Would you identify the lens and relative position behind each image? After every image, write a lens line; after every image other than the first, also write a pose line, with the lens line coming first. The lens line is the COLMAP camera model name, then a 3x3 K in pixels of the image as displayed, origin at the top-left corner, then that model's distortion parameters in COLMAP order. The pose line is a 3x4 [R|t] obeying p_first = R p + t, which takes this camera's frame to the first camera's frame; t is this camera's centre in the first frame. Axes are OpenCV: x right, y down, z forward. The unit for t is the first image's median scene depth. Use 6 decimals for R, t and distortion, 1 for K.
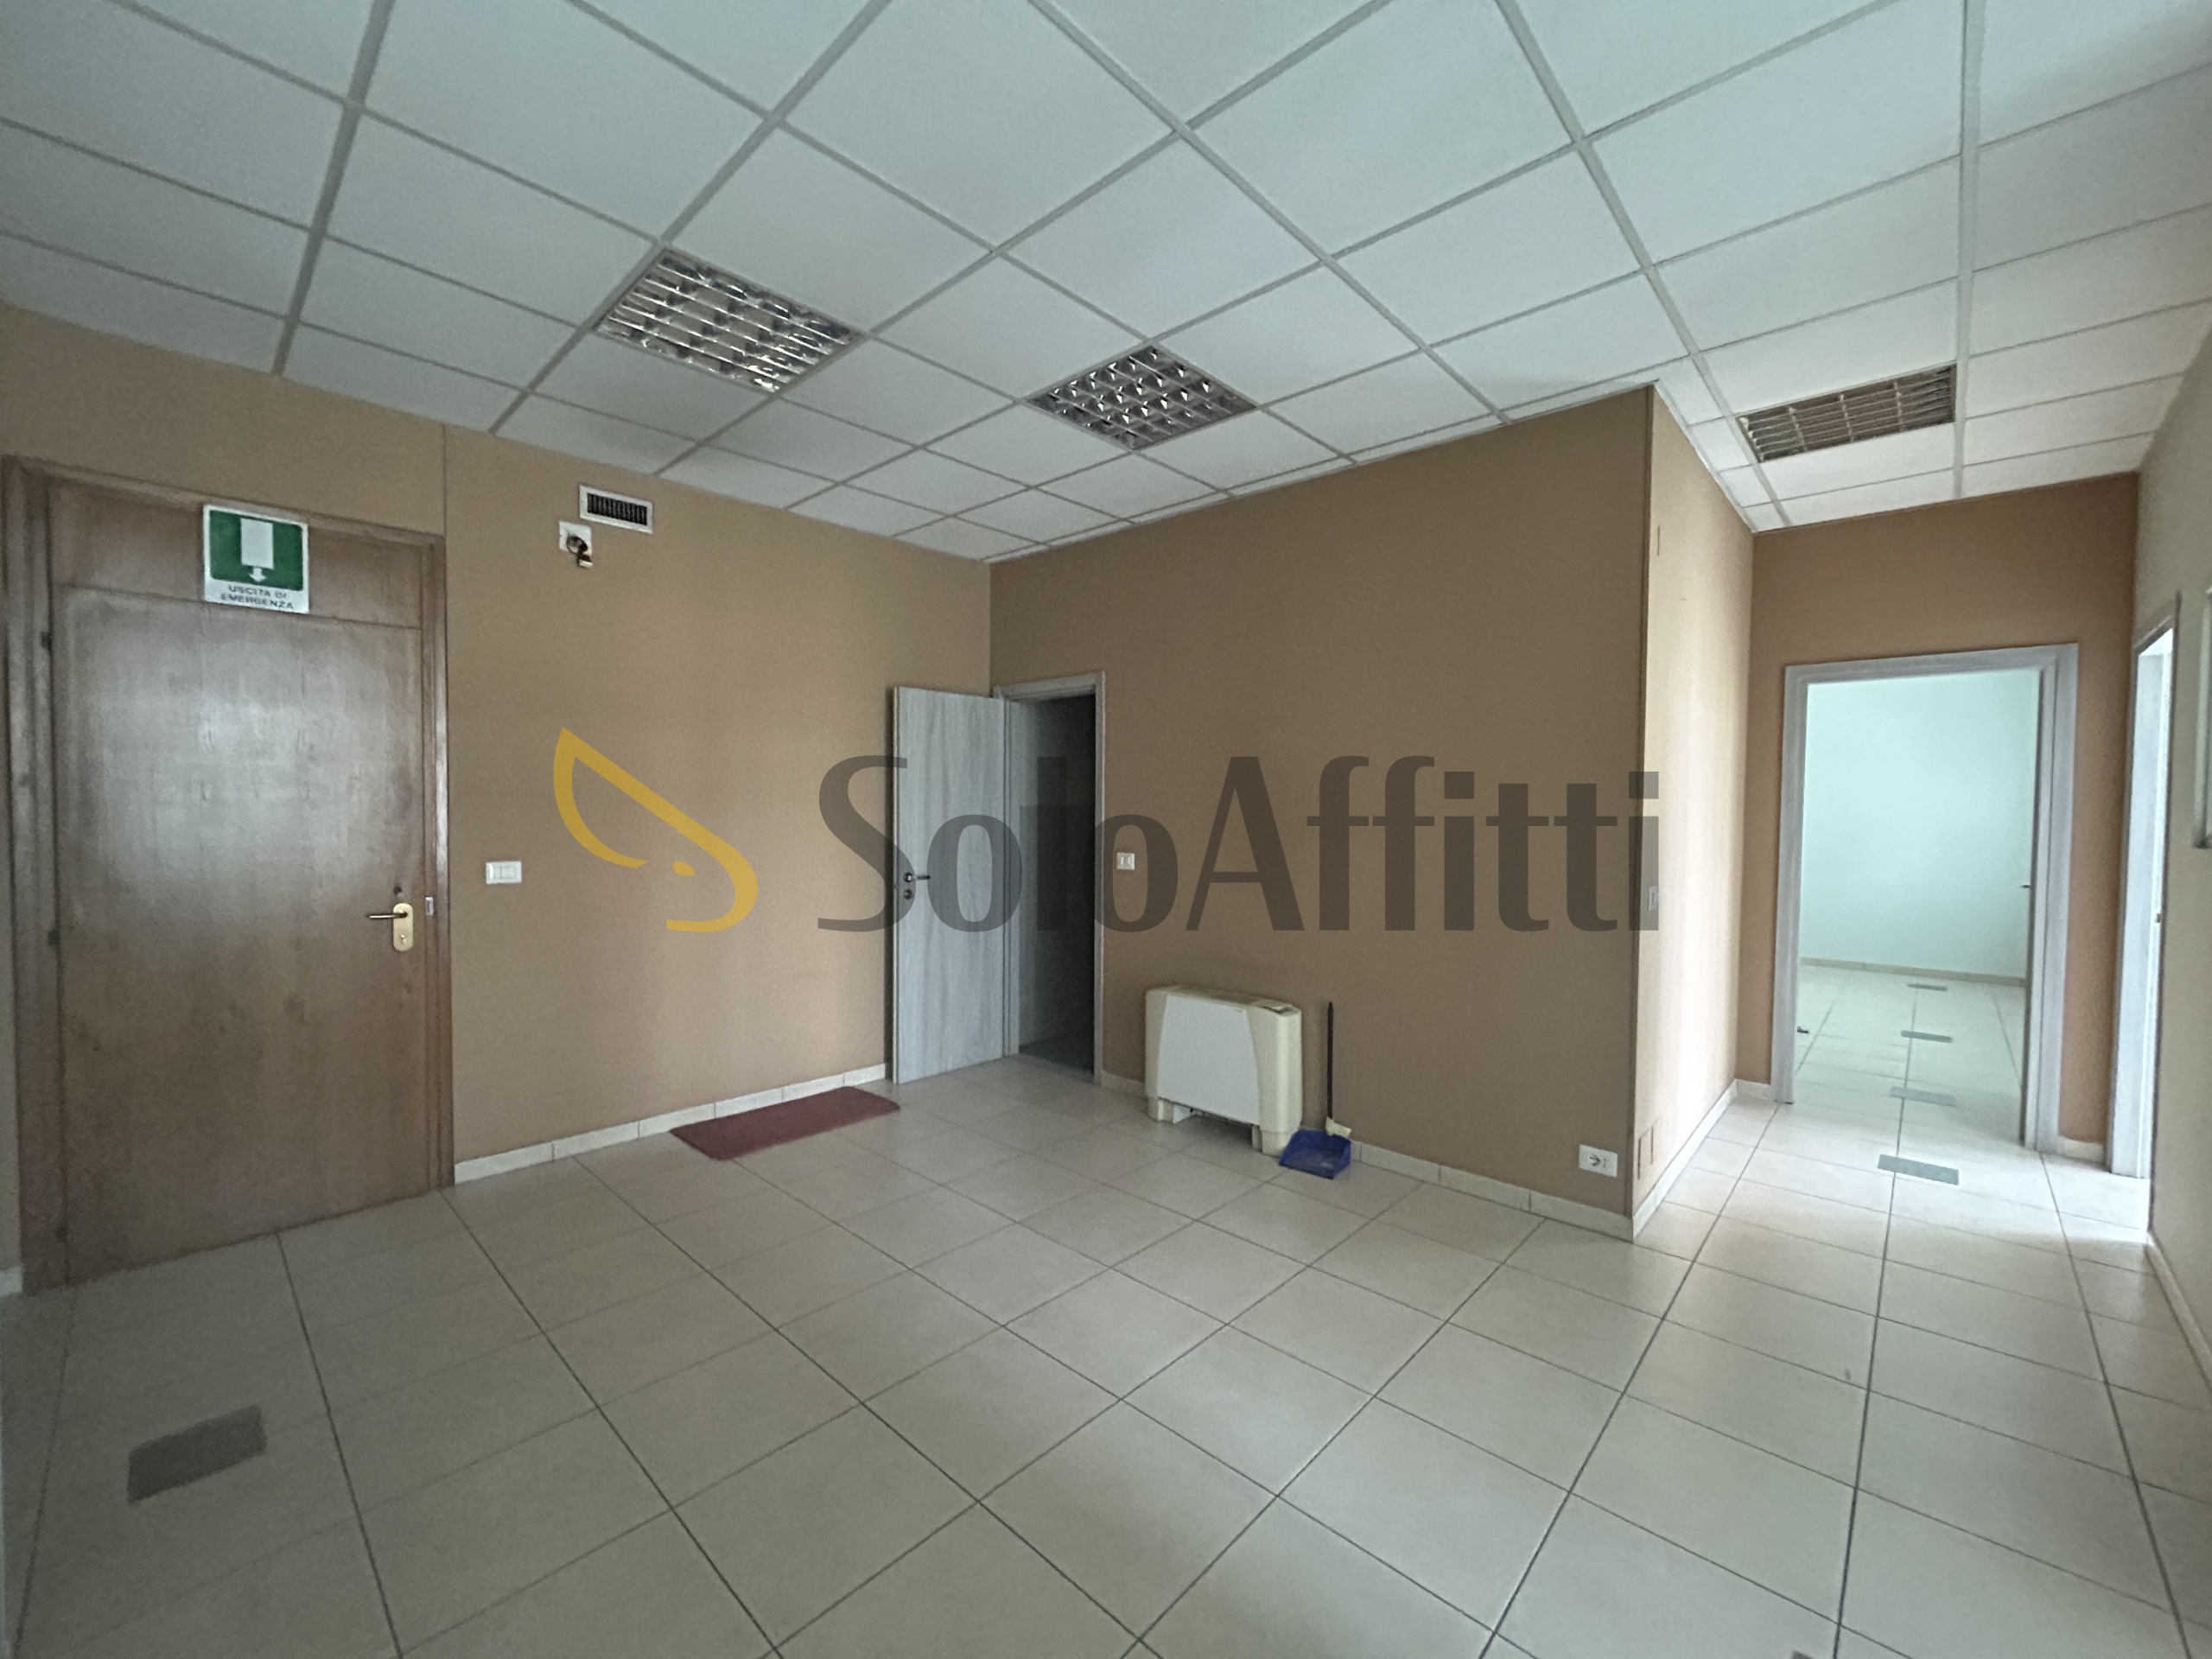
lens RADIAL K [[891.8, 0, 1106.7], [0, 891.8, 838.1], [0, 0, 1]] dist [0.001339, 0.000480]
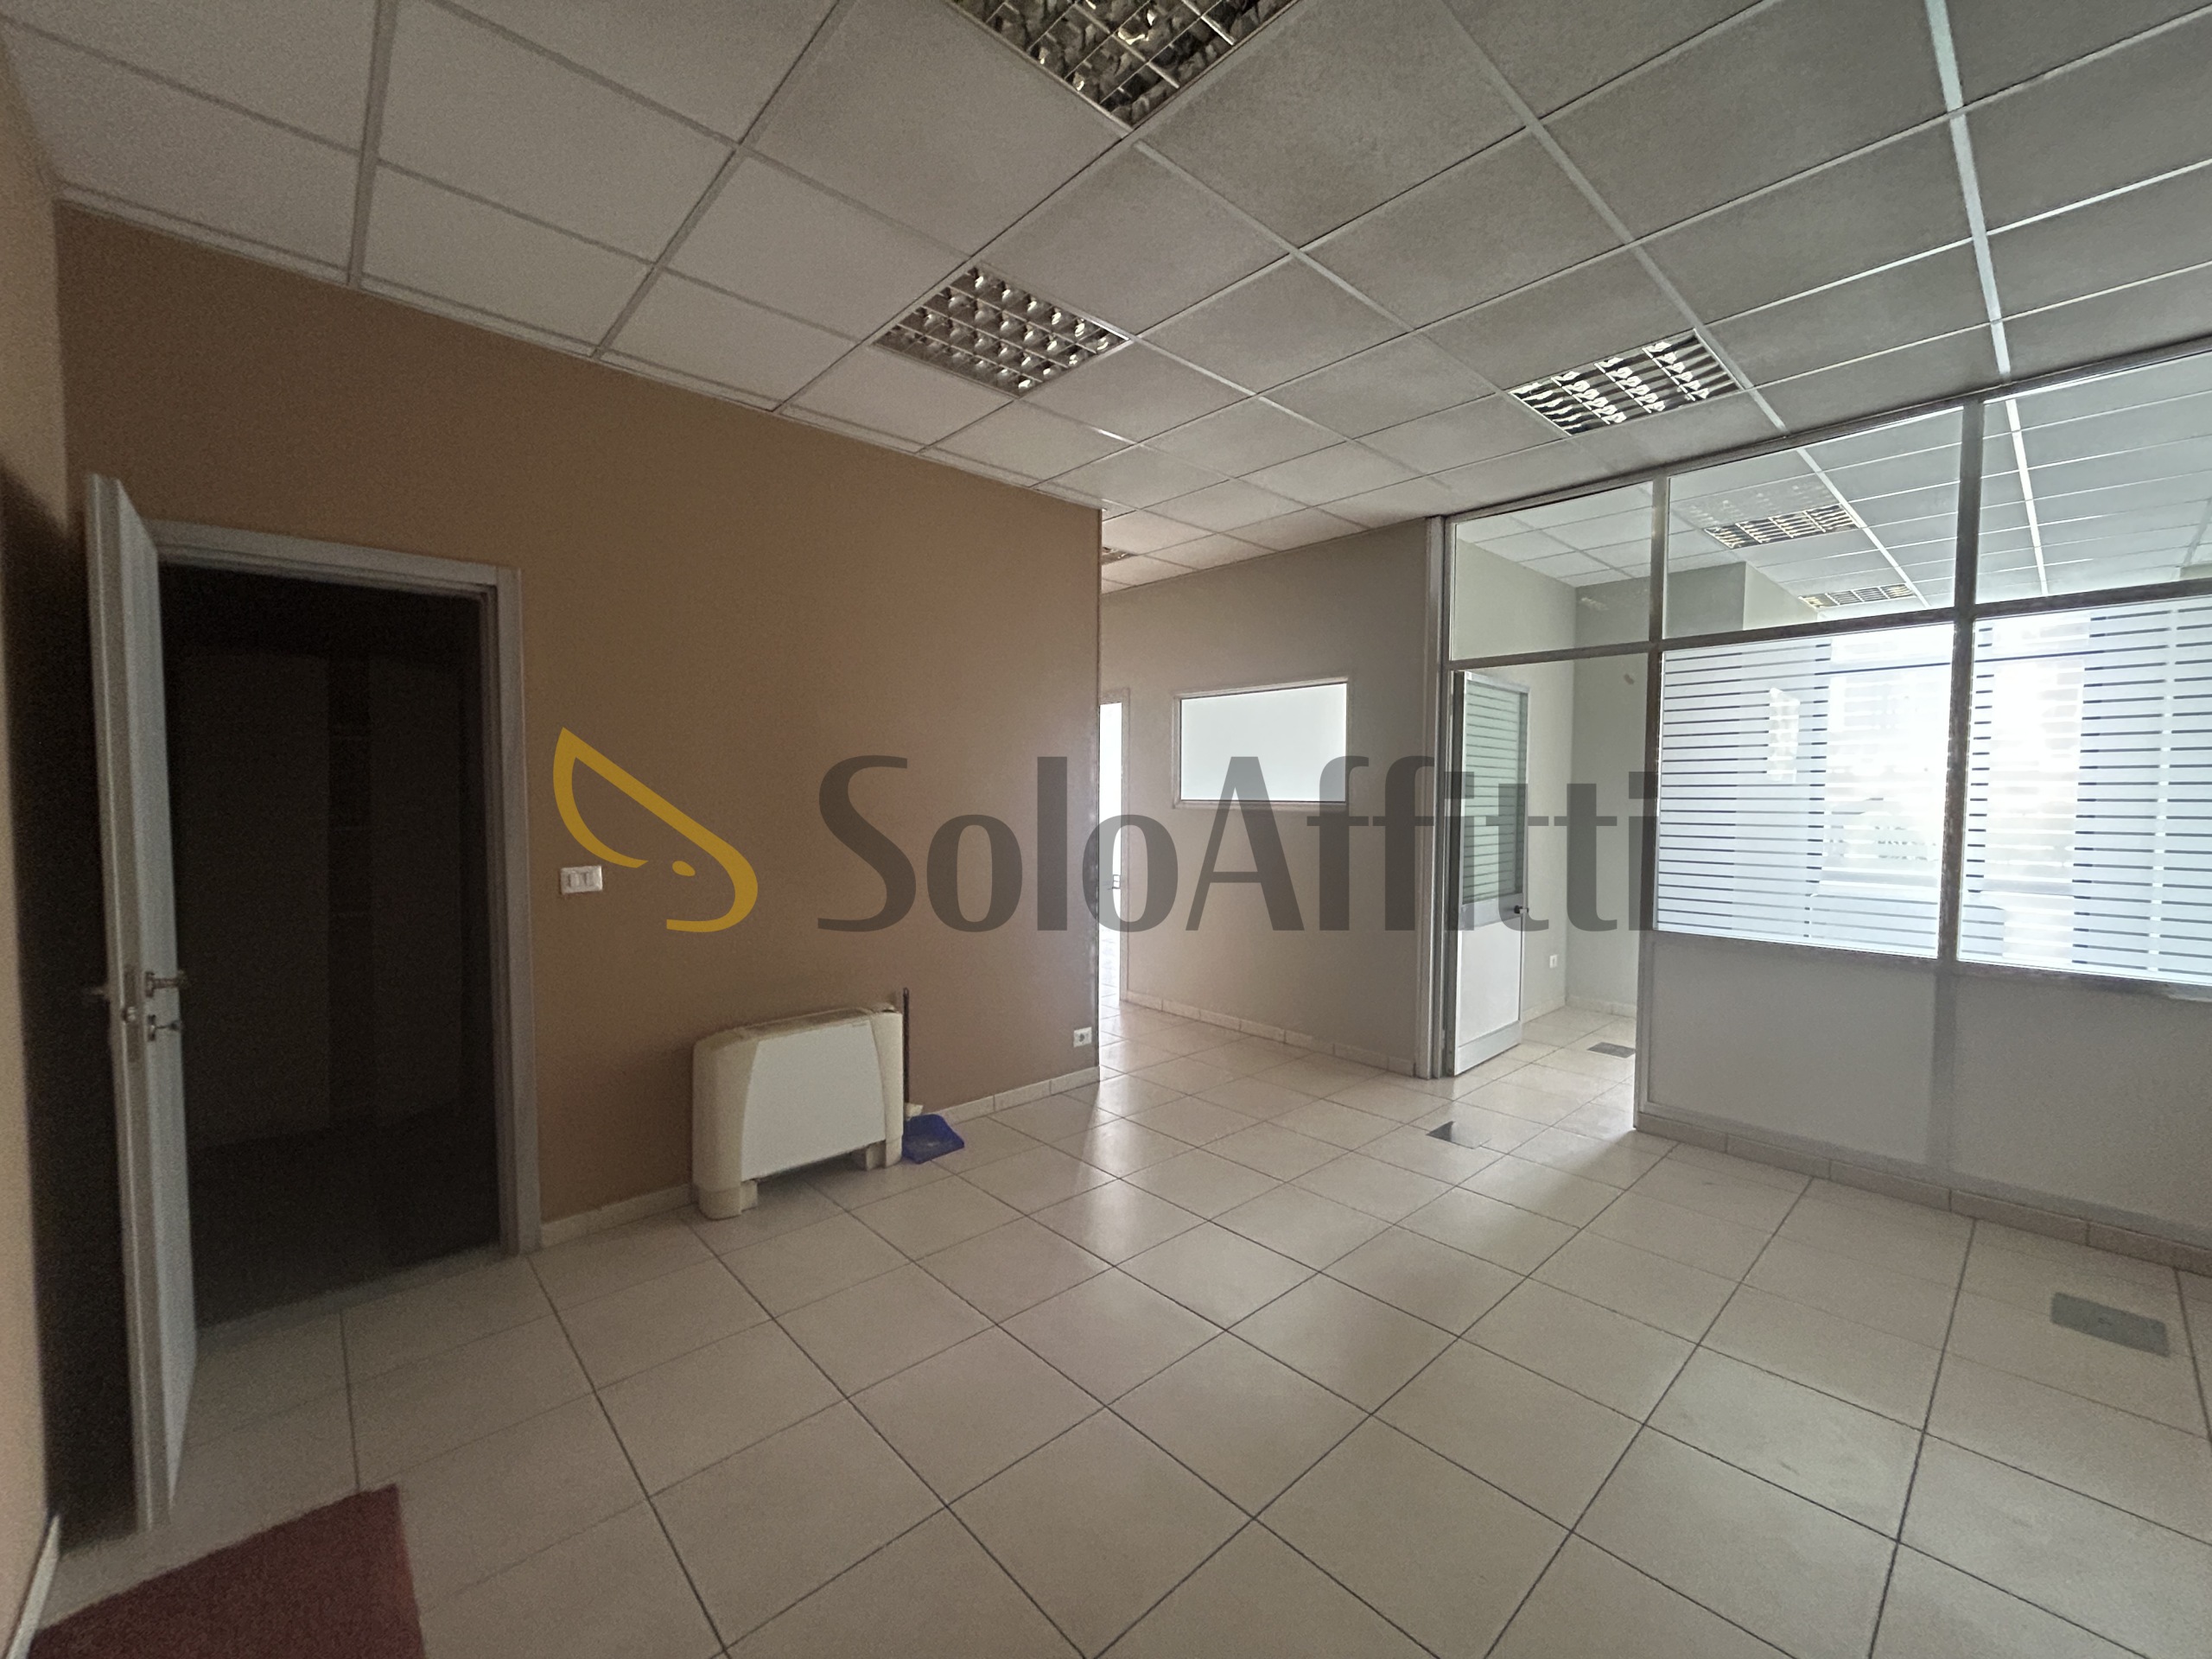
lens RADIAL K [[891.8, 0, 1106.7], [0, 891.8, 838.1], [0, 0, 1]] dist [0.001339, 0.000480]
pose [[0.077791, -0.052717, 0.995575, -0.726798], [0.040007, 0.997962, 0.049718, -0.023426], [-0.996167, 0.035962, 0.079742, 0.705329]]
